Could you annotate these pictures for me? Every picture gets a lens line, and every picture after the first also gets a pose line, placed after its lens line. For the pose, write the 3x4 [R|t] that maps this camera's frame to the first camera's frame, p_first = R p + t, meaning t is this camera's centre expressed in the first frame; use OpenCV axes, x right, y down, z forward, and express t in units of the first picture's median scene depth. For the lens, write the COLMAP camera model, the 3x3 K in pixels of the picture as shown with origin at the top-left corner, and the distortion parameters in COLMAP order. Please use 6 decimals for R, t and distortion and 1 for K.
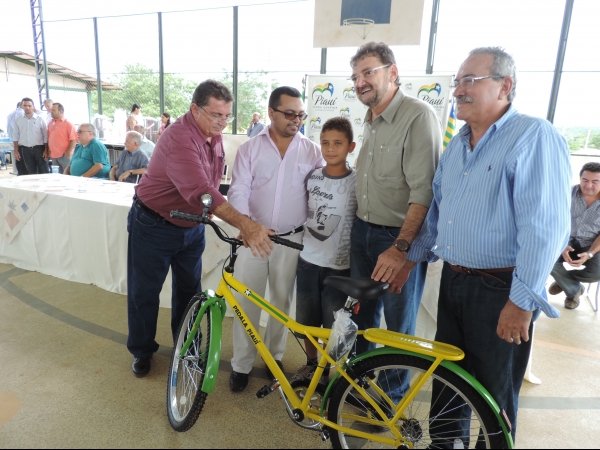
lens RADIAL K [[425.5, 0, 300.0], [0, 425.5, 225.0], [0, 0, 1]] dist [-0.006605, -0.004942]
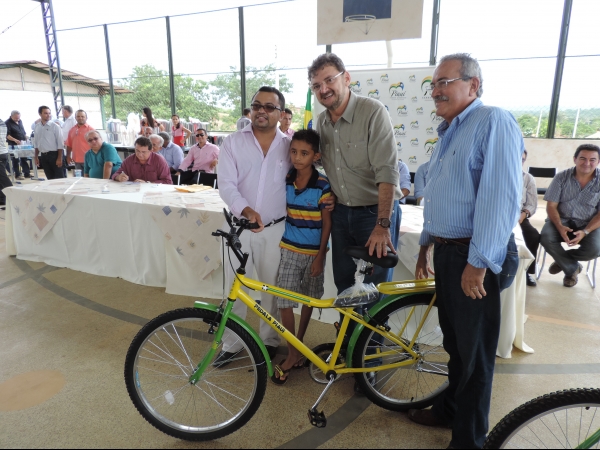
lens RADIAL K [[425.5, 0, 300.0], [0, 425.5, 225.0], [0, 0, 1]] dist [-0.006605, -0.004942]
pose [[0.998875, -0.035756, -0.031140, 0.005437], [0.036121, 0.999284, 0.011243, 0.004507], [0.030715, -0.012355, 0.999452, -0.031295]]
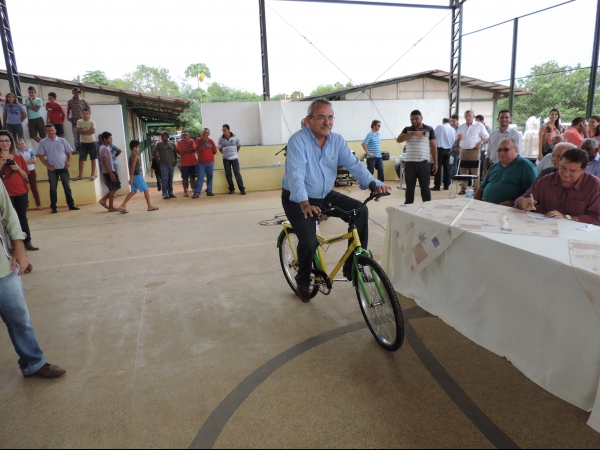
lens RADIAL K [[425.5, 0, 300.0], [0, 425.5, 225.0], [0, 0, 1]] dist [-0.006605, -0.004942]
pose [[0.655154, 0.097667, -0.749156, -0.092797], [-0.111090, 0.993284, 0.032343, -0.035090], [0.747283, 0.062034, 0.661604, 0.112048]]
